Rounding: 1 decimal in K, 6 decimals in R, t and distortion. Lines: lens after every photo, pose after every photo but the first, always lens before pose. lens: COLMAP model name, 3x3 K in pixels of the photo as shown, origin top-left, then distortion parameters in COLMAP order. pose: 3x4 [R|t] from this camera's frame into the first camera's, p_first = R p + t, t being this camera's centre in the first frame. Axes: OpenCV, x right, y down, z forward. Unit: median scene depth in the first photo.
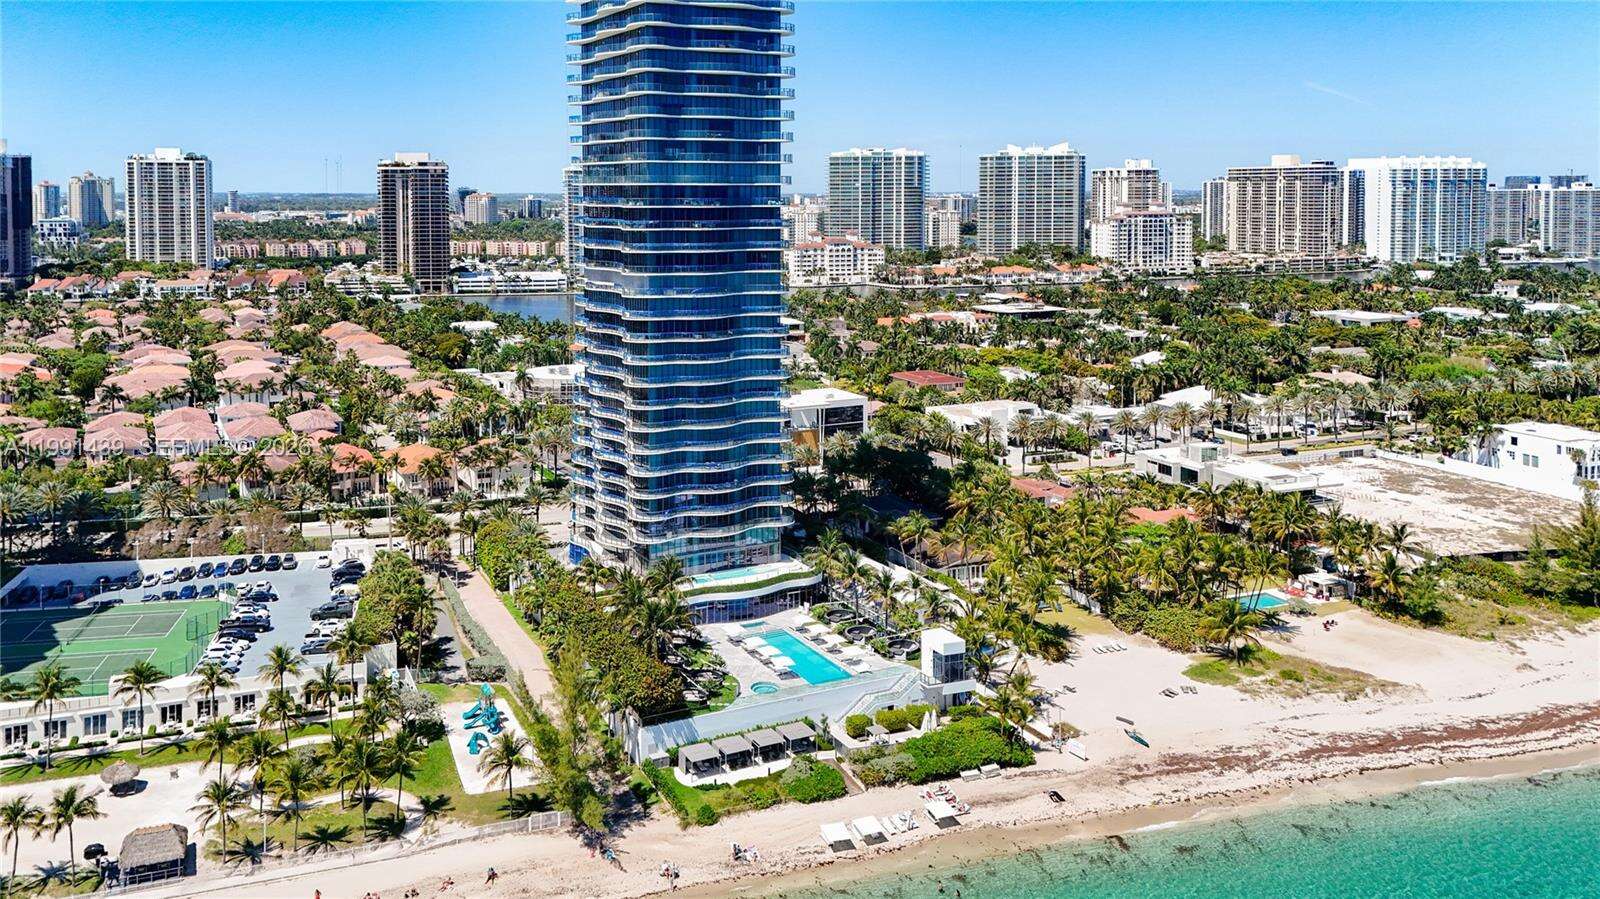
lens RADIAL K [[1244.7, 0, 664.9], [0, 1244.7, 268.2], [0, 0, 1]] dist [0.013615, 0.004142]
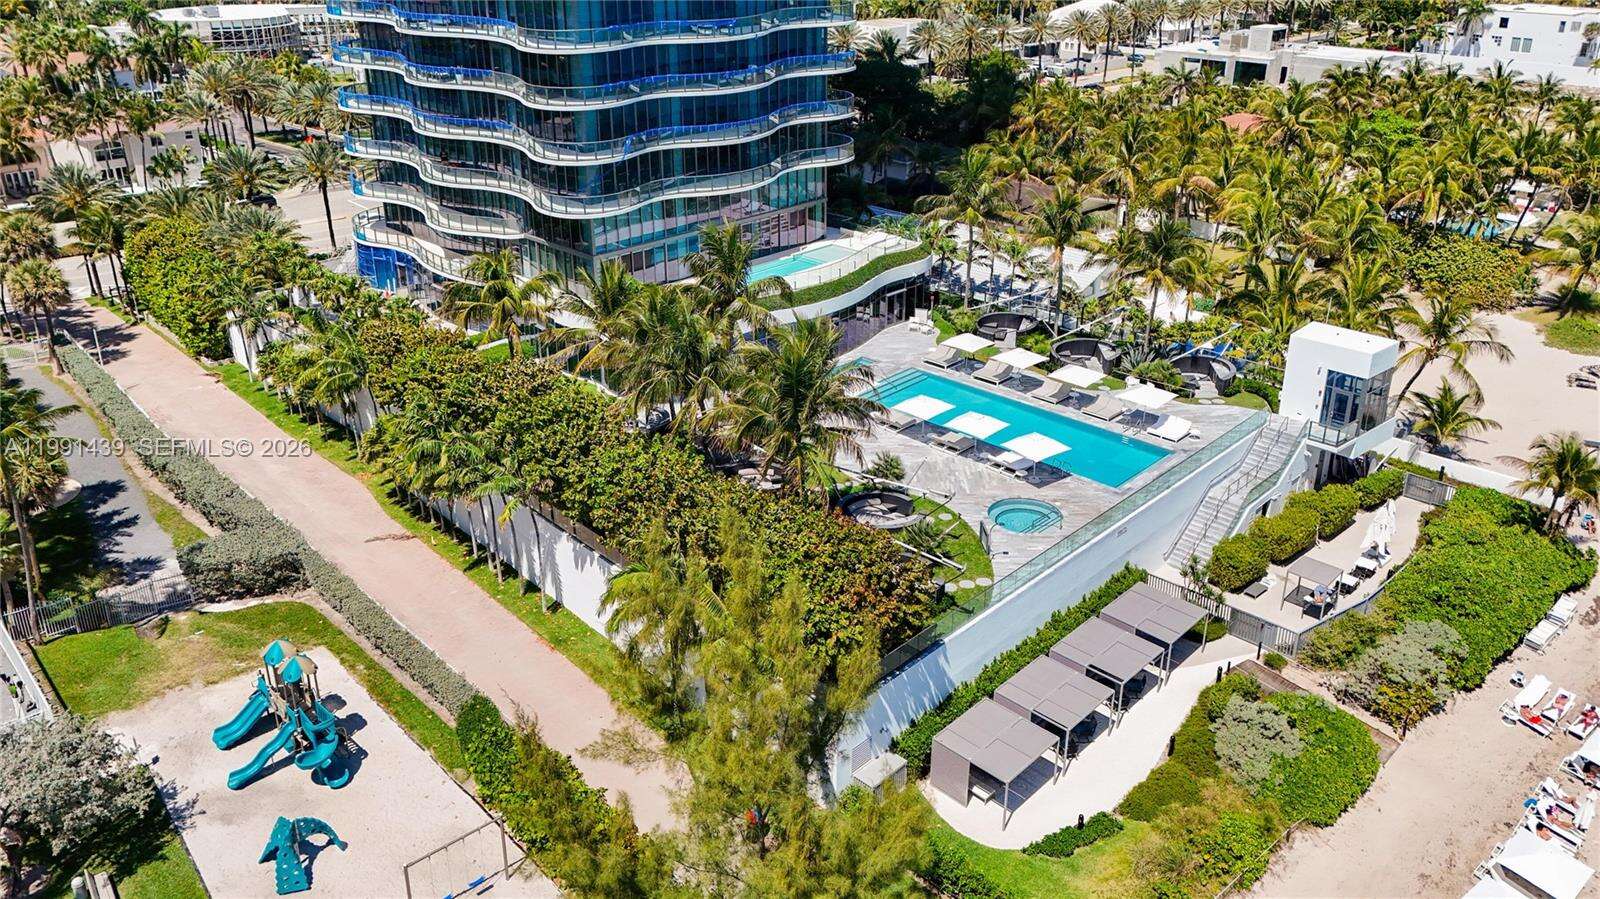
lens RADIAL K [[1195.8, 0, 803.8], [0, 1195.8, 365.6], [0, 0, 1]] dist [0.102410, -0.107079]
pose [[0.923665, -0.131012, 0.360109, -0.085319], [0.013953, 0.950616, 0.310057, 0.114583], [-0.382947, -0.281364, 0.879878, 0.477897]]
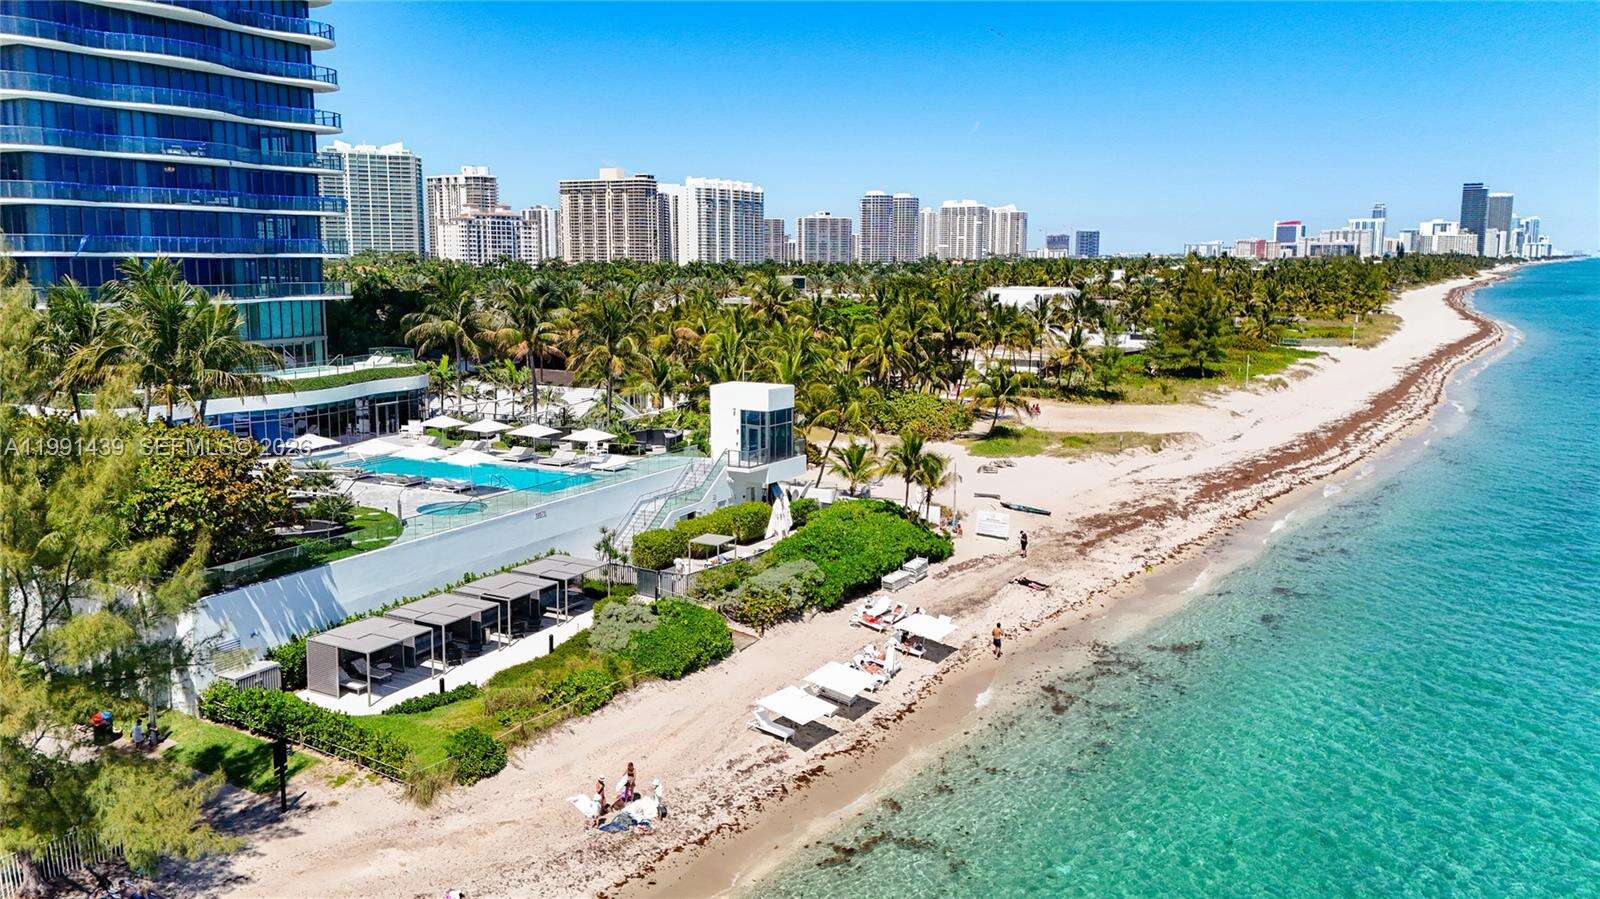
lens RADIAL K [[1192.7, 0, 800.2], [0, 1192.7, 428.7], [0, 0, 1]] dist [0.064854, -0.001400]
pose [[0.782823, -0.071400, 0.618135, -0.059815], [0.027844, 0.996419, 0.079832, 0.191481], [-0.621621, -0.045283, 0.782008, 0.403912]]
